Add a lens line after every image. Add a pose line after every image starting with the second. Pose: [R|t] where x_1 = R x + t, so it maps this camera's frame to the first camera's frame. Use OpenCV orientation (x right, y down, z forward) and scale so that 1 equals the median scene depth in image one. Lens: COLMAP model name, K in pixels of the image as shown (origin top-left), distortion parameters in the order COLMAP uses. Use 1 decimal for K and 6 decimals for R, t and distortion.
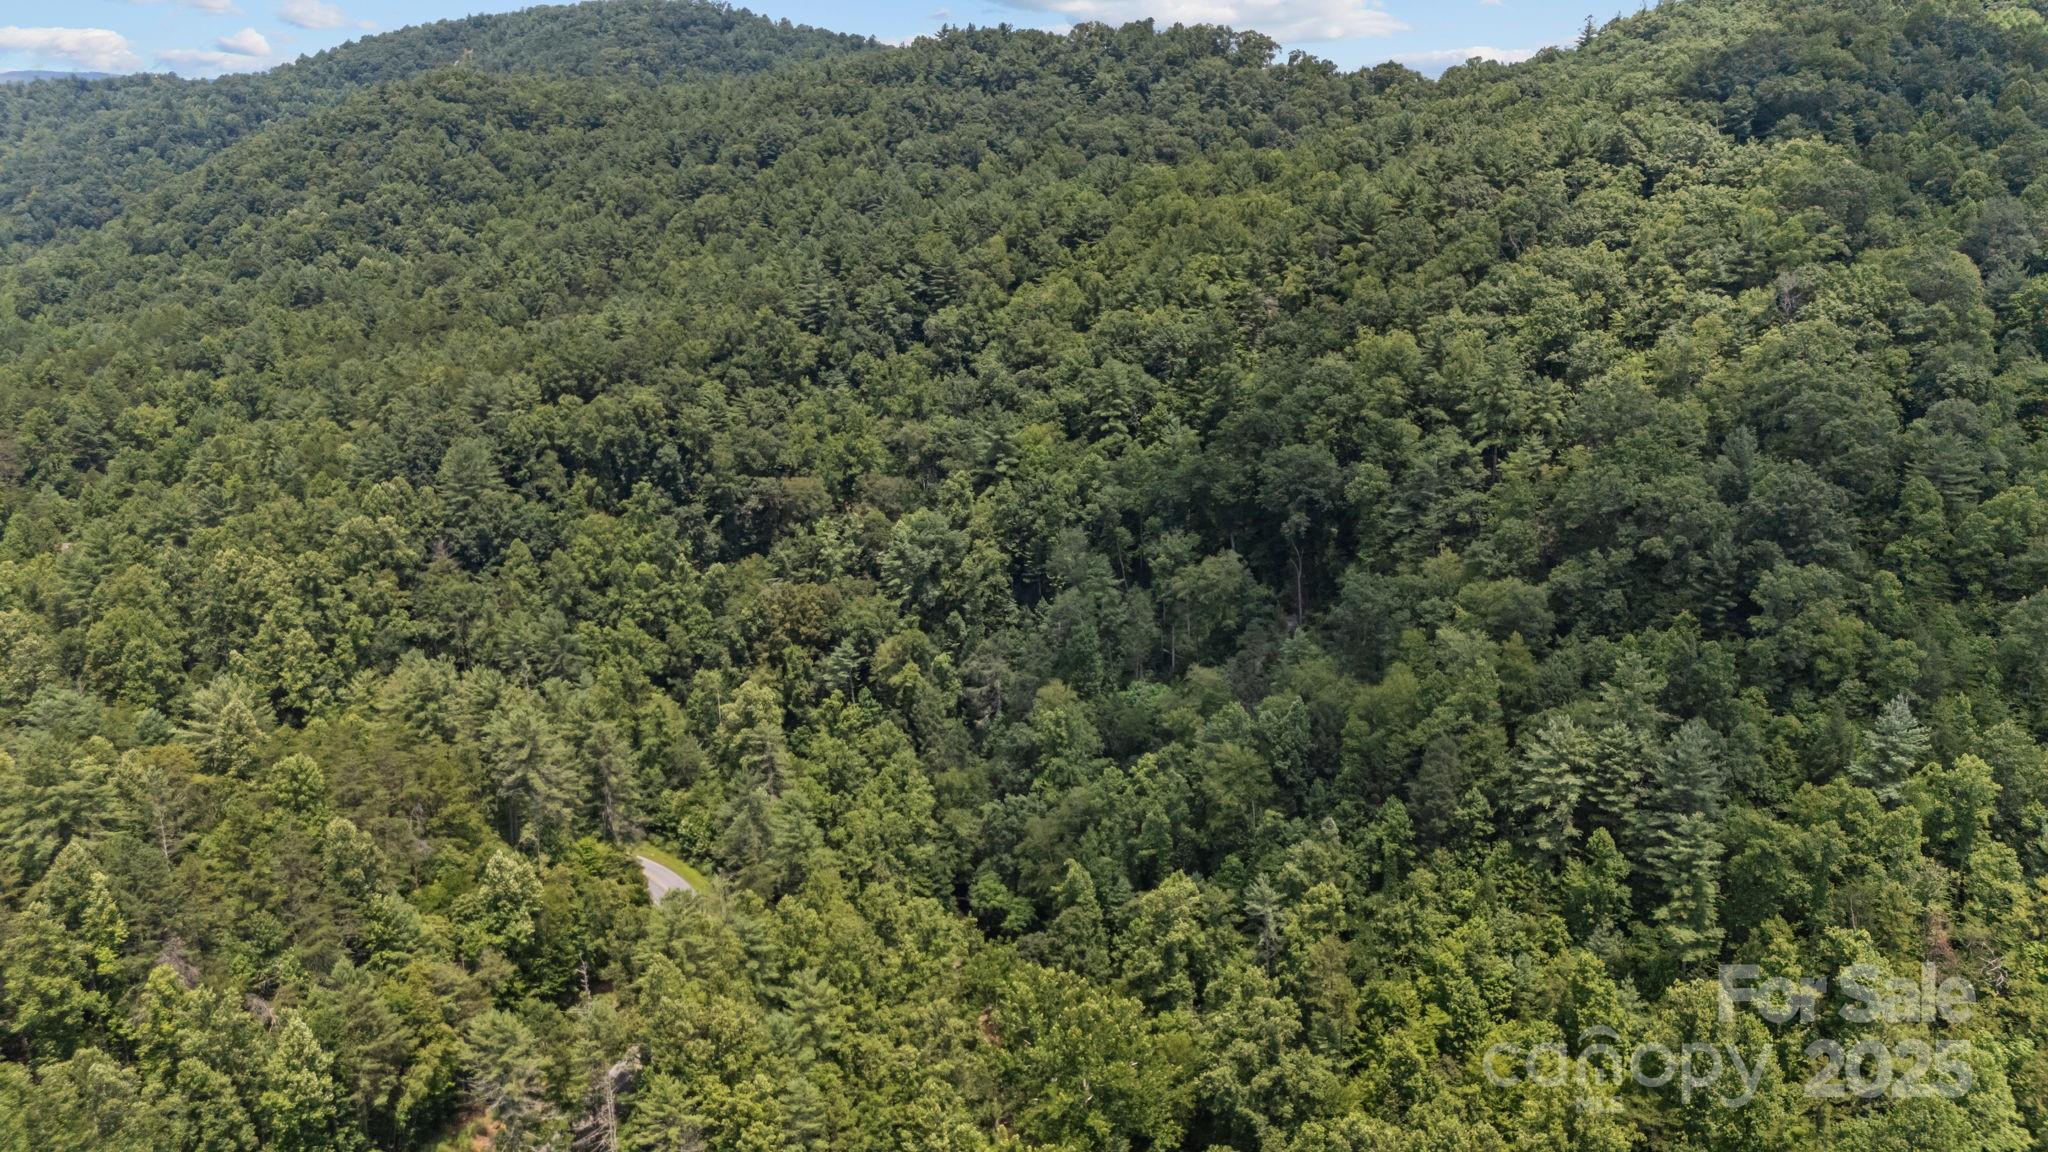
lens RADIAL K [[1507.4, 0, 1025.6], [0, 1507.4, 583.9], [0, 0, 1]] dist [0.070883, -0.069523]
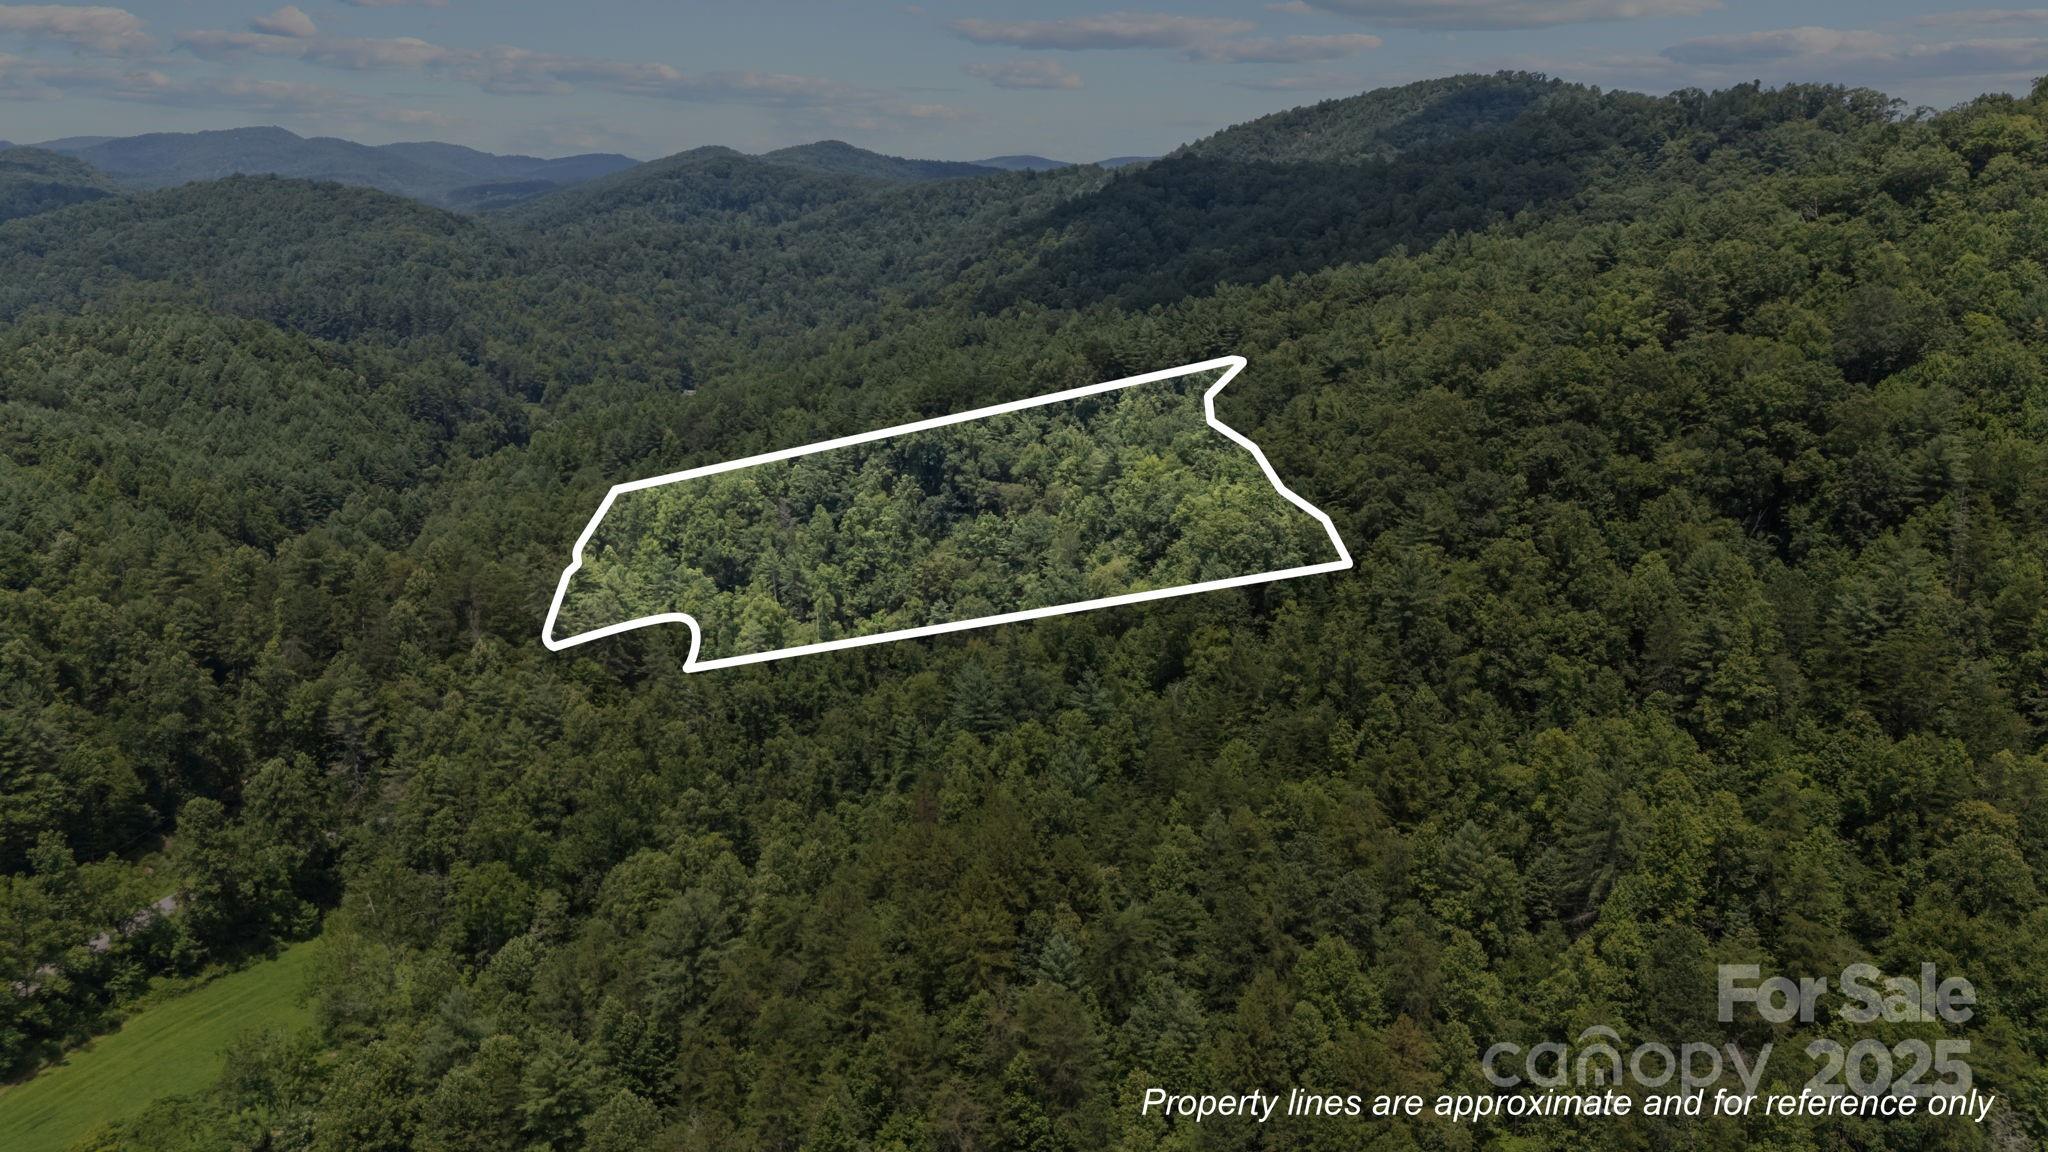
lens RADIAL K [[1507.4, 0, 1026.3], [0, 1507.4, 595.1], [0, 0, 1]] dist [0.070883, -0.069523]
pose [[0.803783, 0.136338, -0.579089, 0.638804], [-0.154475, 0.987830, 0.018156, -0.001534], [0.574517, 0.074862, 0.815062, -0.037750]]
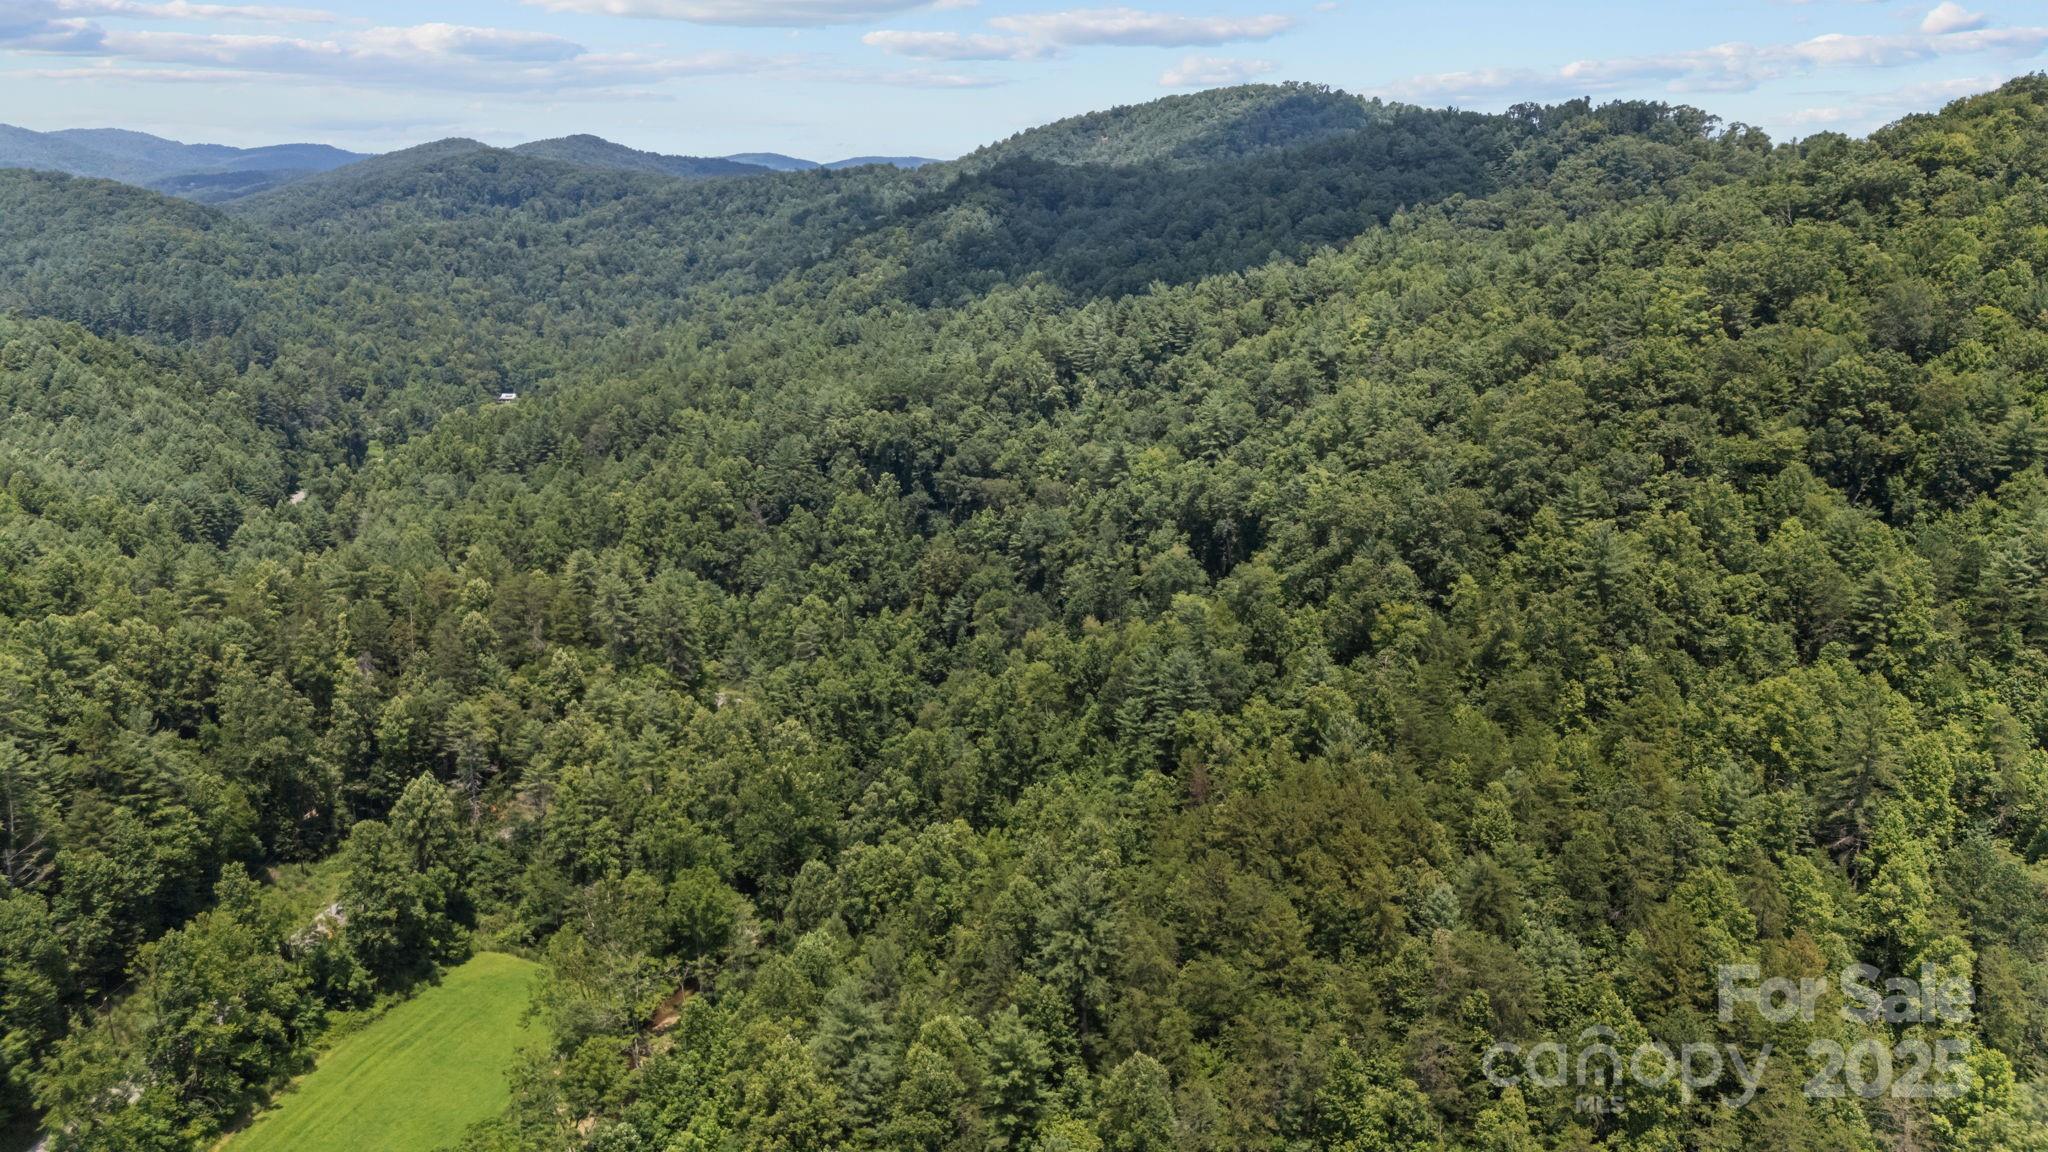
lens RADIAL K [[1507.4, 0, 1026.8], [0, 1507.4, 595.3], [0, 0, 1]] dist [0.070883, -0.069523]
pose [[0.894087, 0.106199, -0.435120, 0.467376], [-0.120435, 0.992708, -0.005182, 0.034719], [0.431397, 0.057037, 0.900357, -0.167478]]
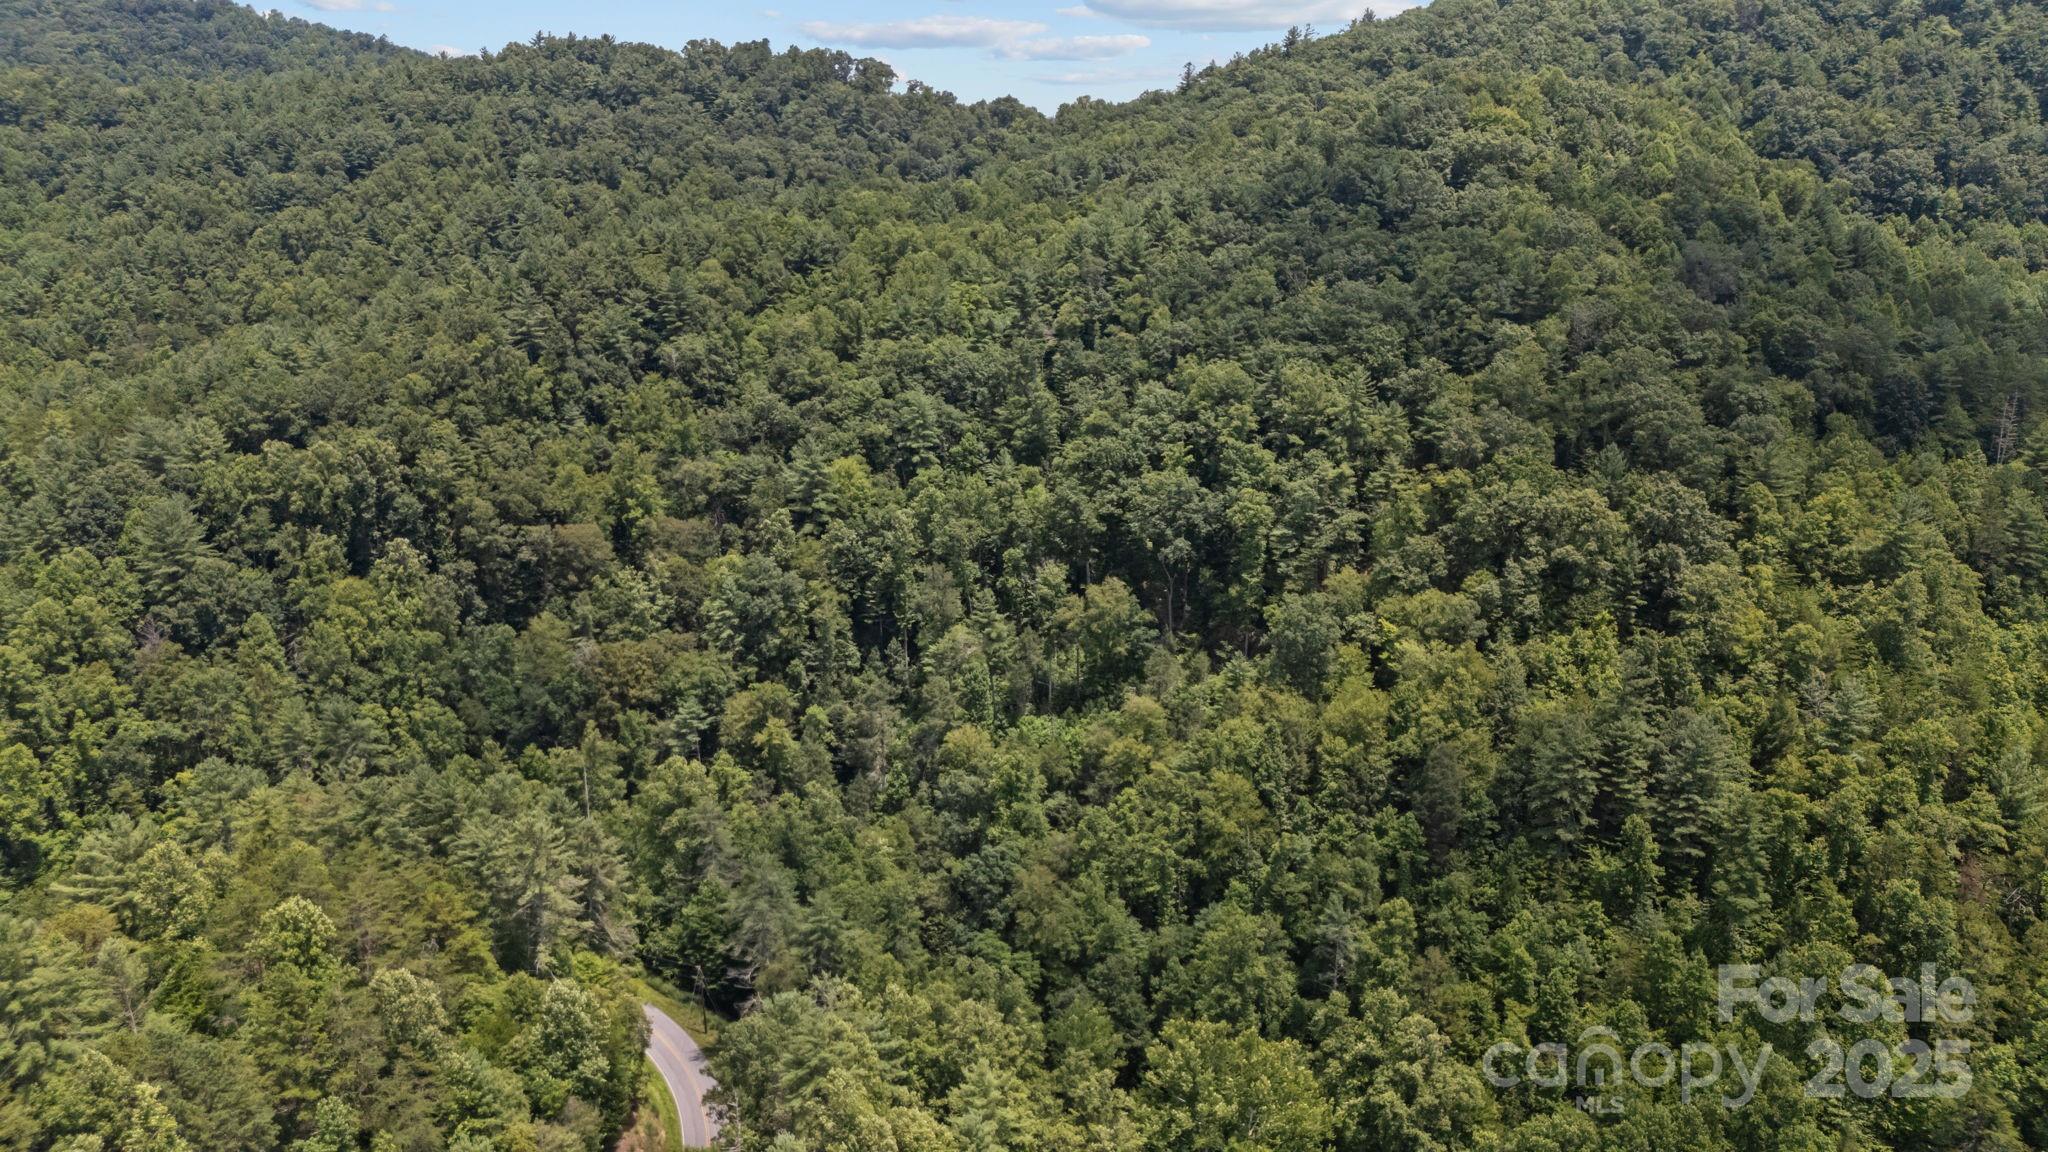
lens RADIAL K [[1507.4, 0, 1027.4], [0, 1507.4, 582.9], [0, 0, 1]] dist [0.070883, -0.069523]
pose [[0.944328, -0.059240, 0.323630, -0.197620], [0.063927, 0.997947, -0.003861, -0.015442], [-0.322736, 0.024335, 0.946176, 0.053475]]
